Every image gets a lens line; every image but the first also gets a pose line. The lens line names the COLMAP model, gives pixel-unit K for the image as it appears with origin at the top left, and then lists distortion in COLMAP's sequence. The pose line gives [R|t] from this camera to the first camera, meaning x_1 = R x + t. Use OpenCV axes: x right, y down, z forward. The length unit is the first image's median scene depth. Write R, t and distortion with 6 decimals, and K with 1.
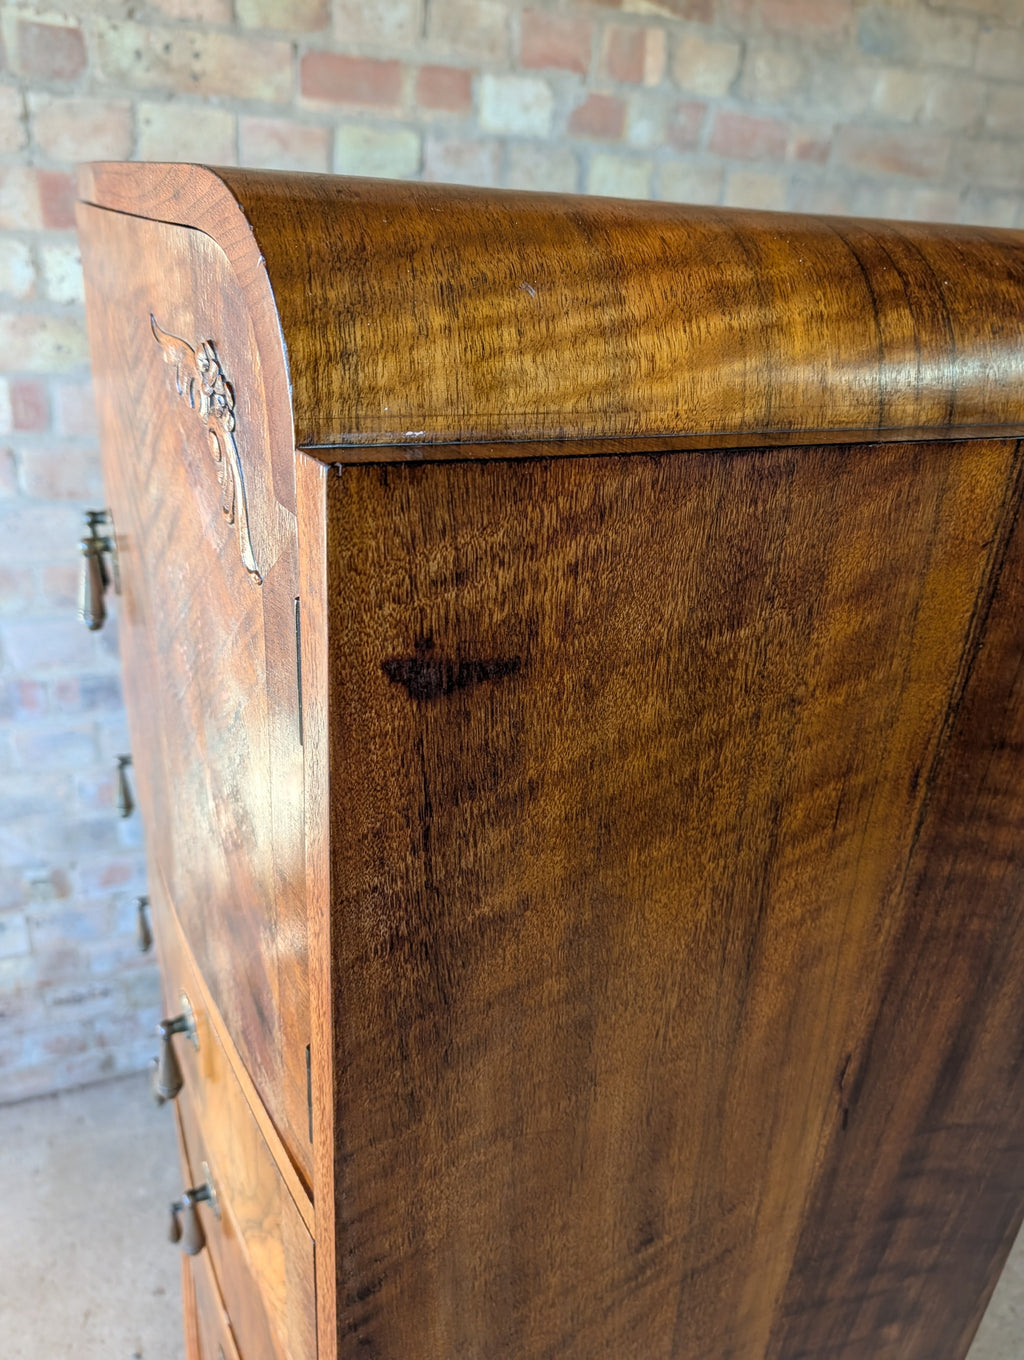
lens RADIAL K [[980.0, 0, 503.3], [0, 980.0, 651.9], [0, 0, 1]] dist [0.012734, -0.017782]
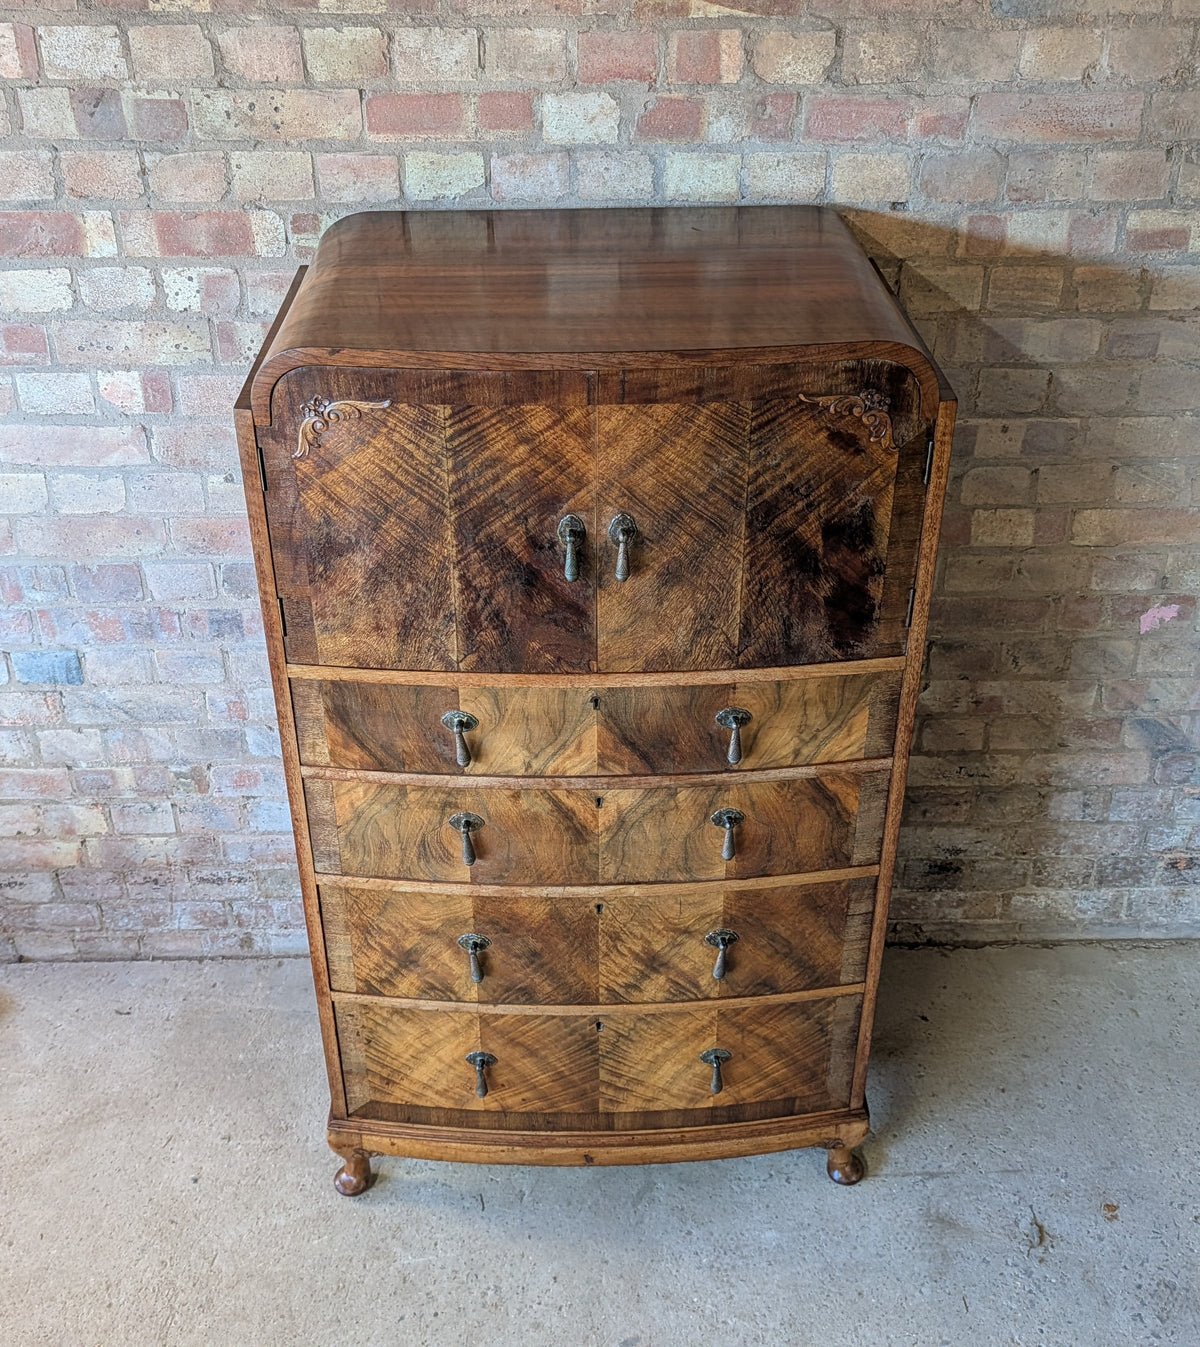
lens RADIAL K [[1408.7, 0, 597.0], [0, 1408.7, 584.6], [0, 0, 1]] dist [0.129514, -0.432553]
pose [[0.931099, 0.120804, -0.344182, 1.186189], [-0.085339, 0.989524, 0.116449, -0.501461], [0.354643, -0.079054, 0.931654, -0.802207]]
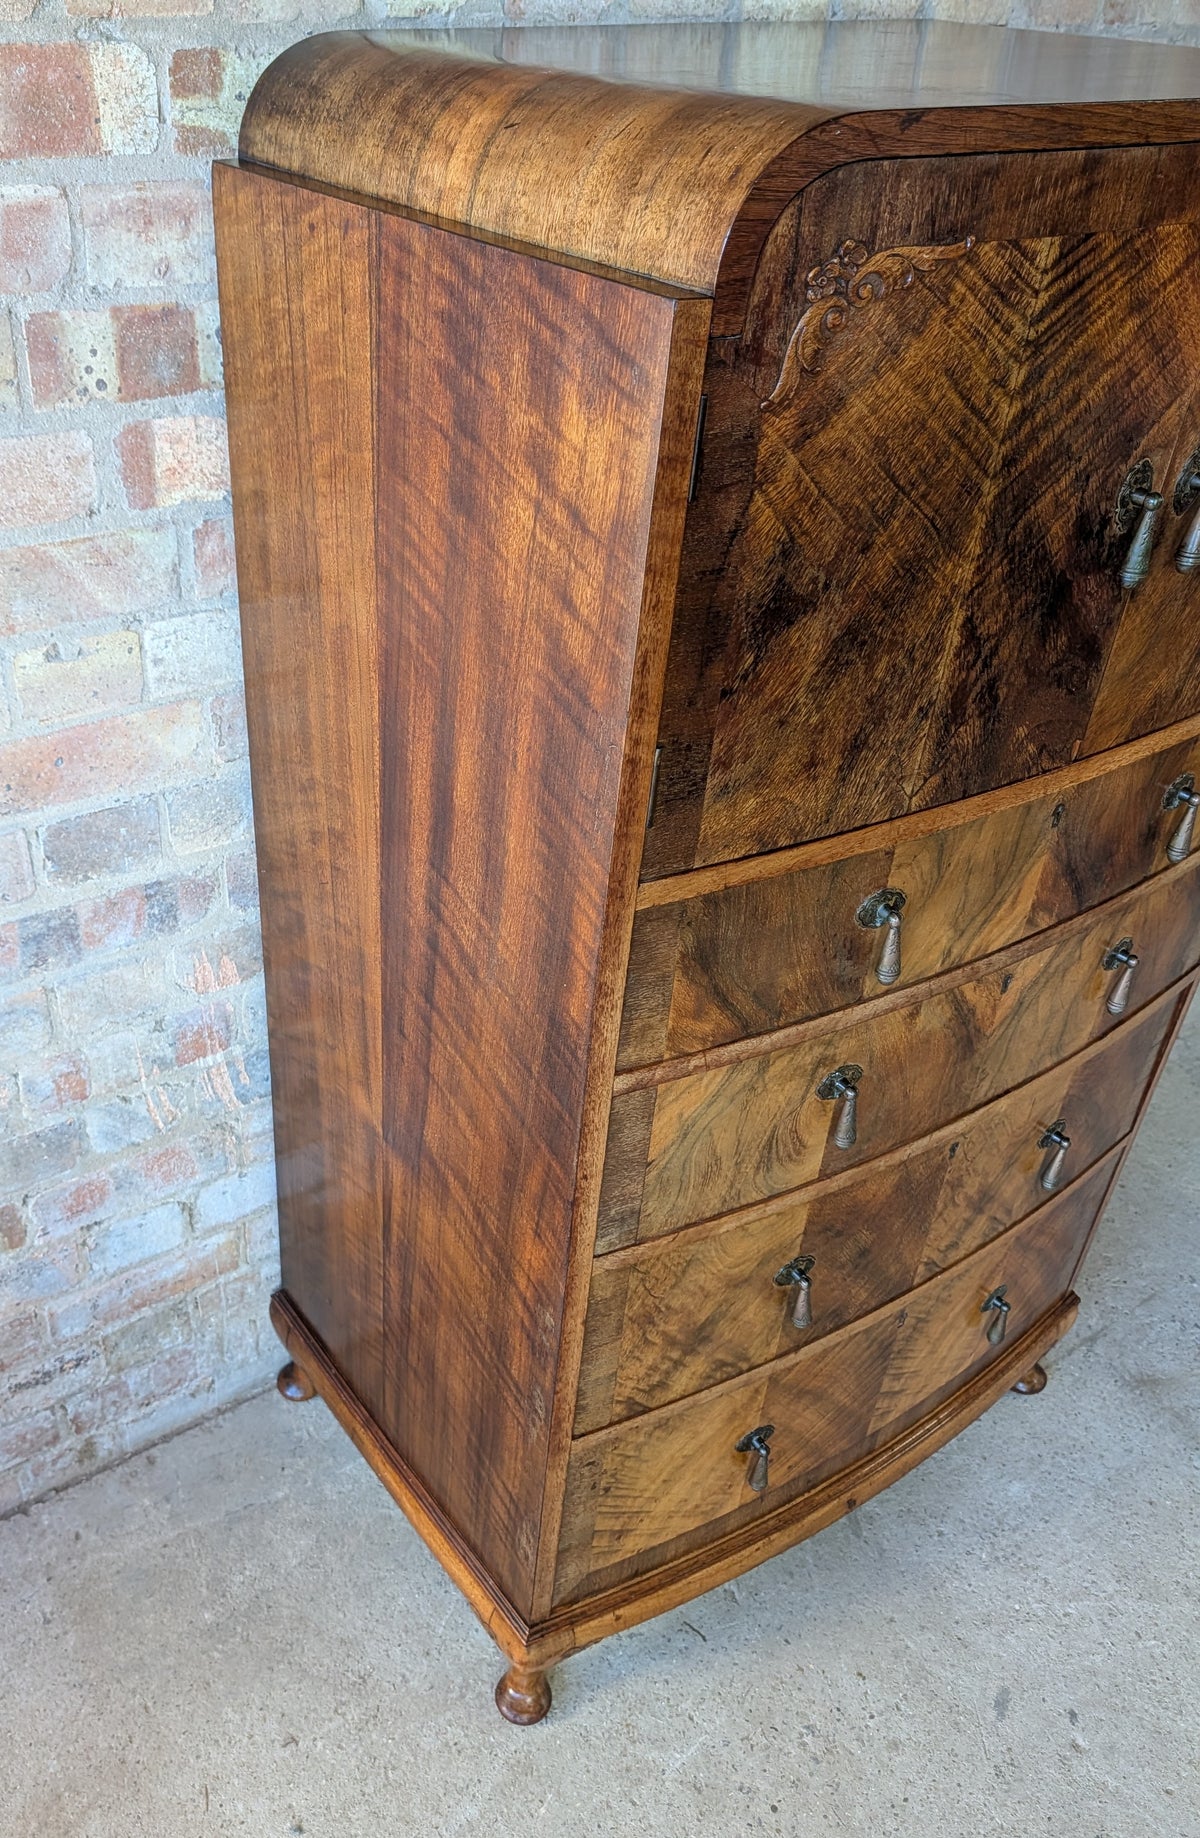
lens RADIAL K [[1468.6, 0, 454.6], [0, 1468.6, 1007.5], [0, 0, 1]] dist [0.016898, -0.018228]
pose [[0.980048, -0.148685, 0.131900, -0.617724], [0.114687, 0.965036, 0.235695, -0.235328], [-0.162333, -0.215865, 0.962834, 0.095842]]
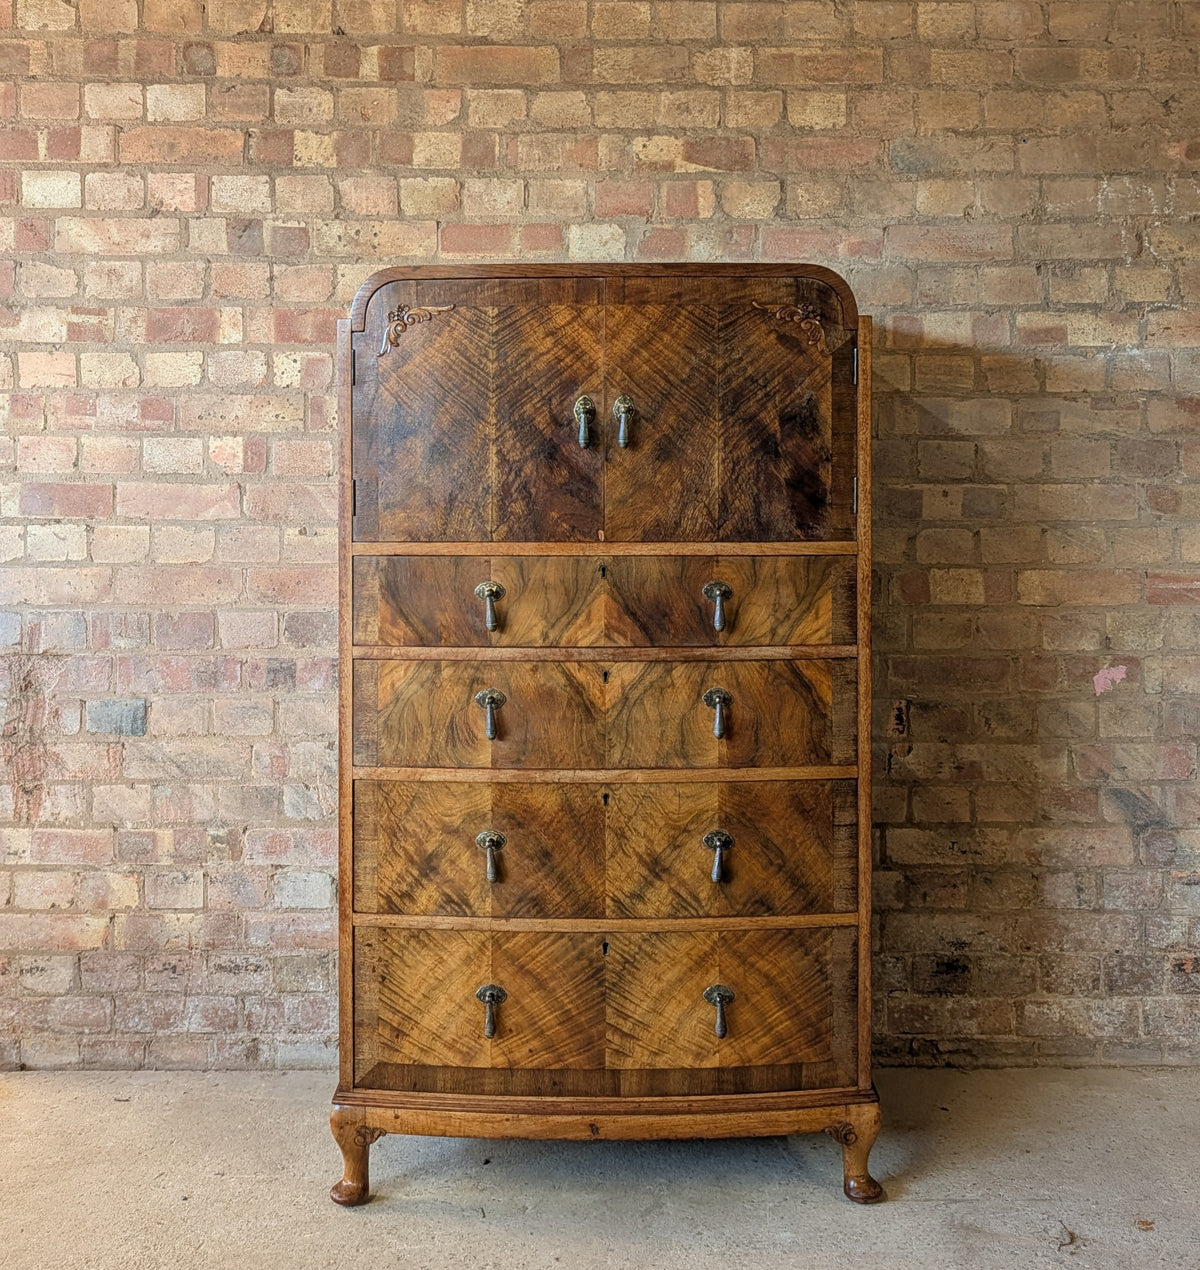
lens RADIAL K [[1486.5, 0, 596.0], [0, 1486.5, 493.7], [0, 0, 1]] dist [0.147458, -0.527117]
pose [[0.924020, -0.061024, -0.377443, 1.572143], [-0.094582, 0.920018, -0.380291, 1.146553], [0.370461, 0.387096, 0.844343, -1.286038]]
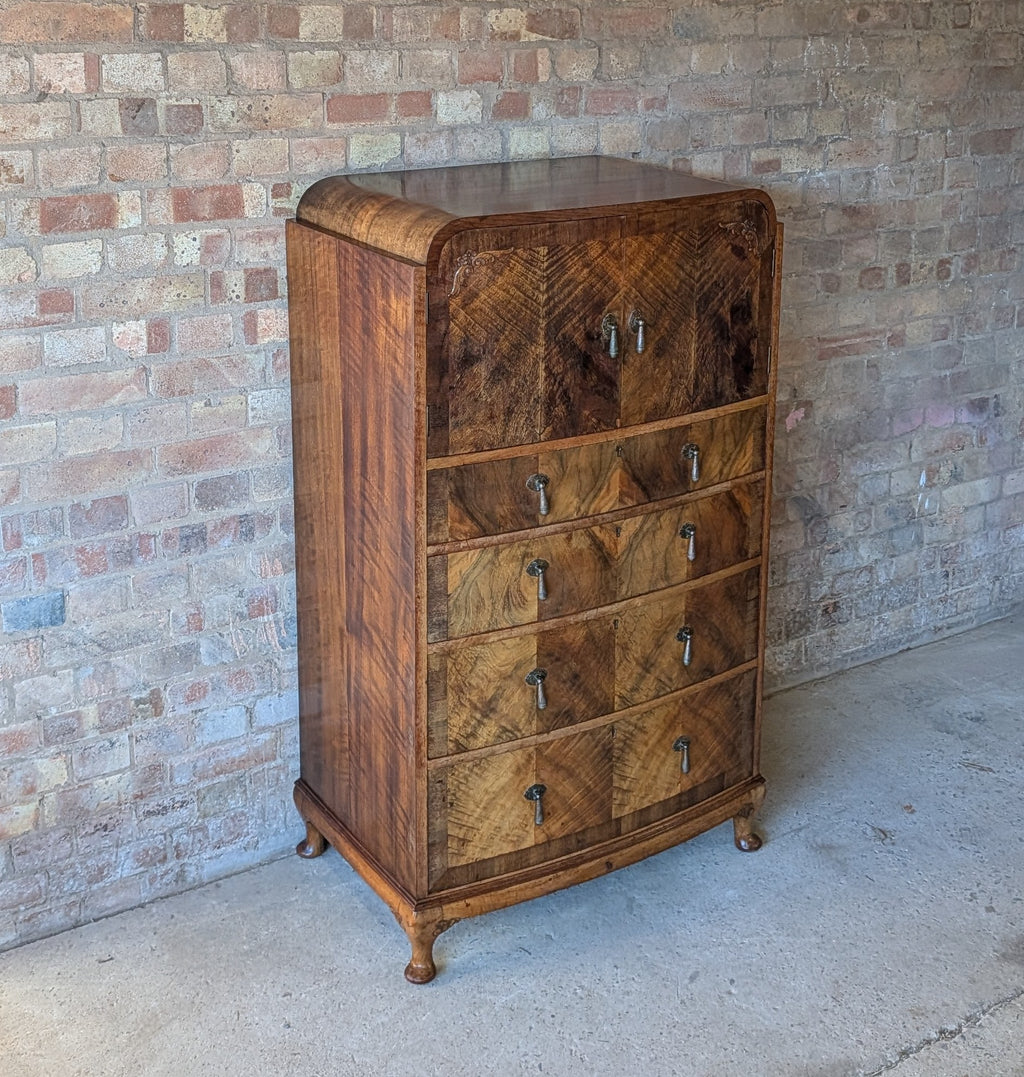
lens RADIAL K [[1561.1, 0, 587.3], [0, 1561.1, 313.9], [0, 0, 1]] dist [0.160548, -0.571767]
pose [[0.976466, -0.099494, 0.191350, -0.573928], [0.131362, 0.978041, -0.161804, 0.342298], [-0.171049, 0.183133, 0.968093, -2.615271]]
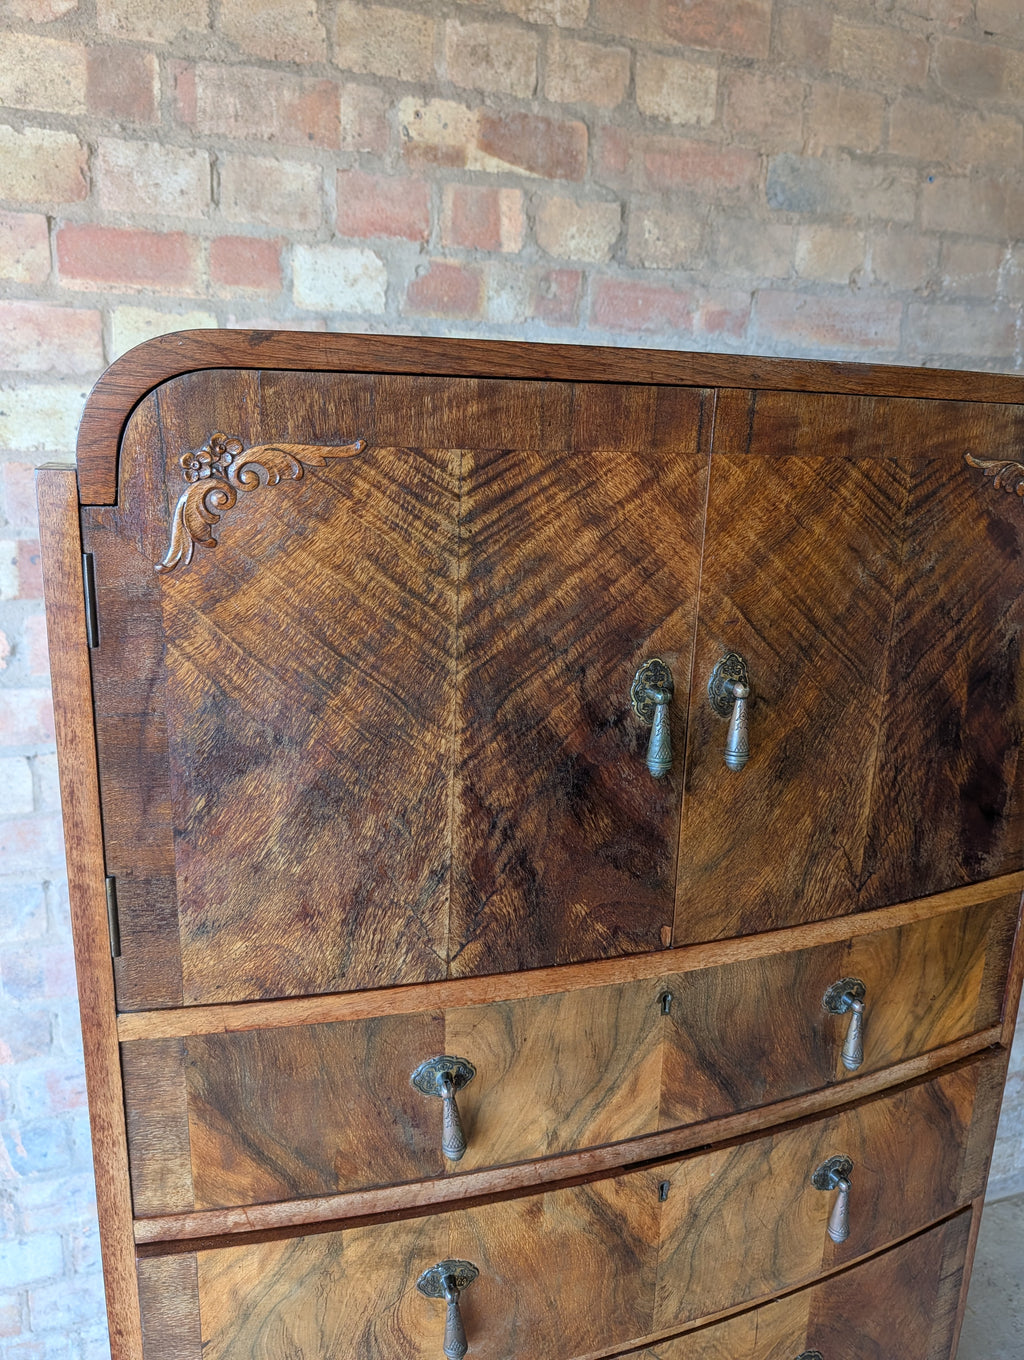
lens RADIAL K [[934.0, 0, 489.8], [0, 934.0, 685.2], [0, 0, 1]] dist [0.067448, -0.136722]
pose [[0.997759, -0.032754, -0.058337, 0.179143], [0.021540, 0.982802, -0.183400, -0.136319], [0.063341, 0.181732, 0.981306, 0.515535]]
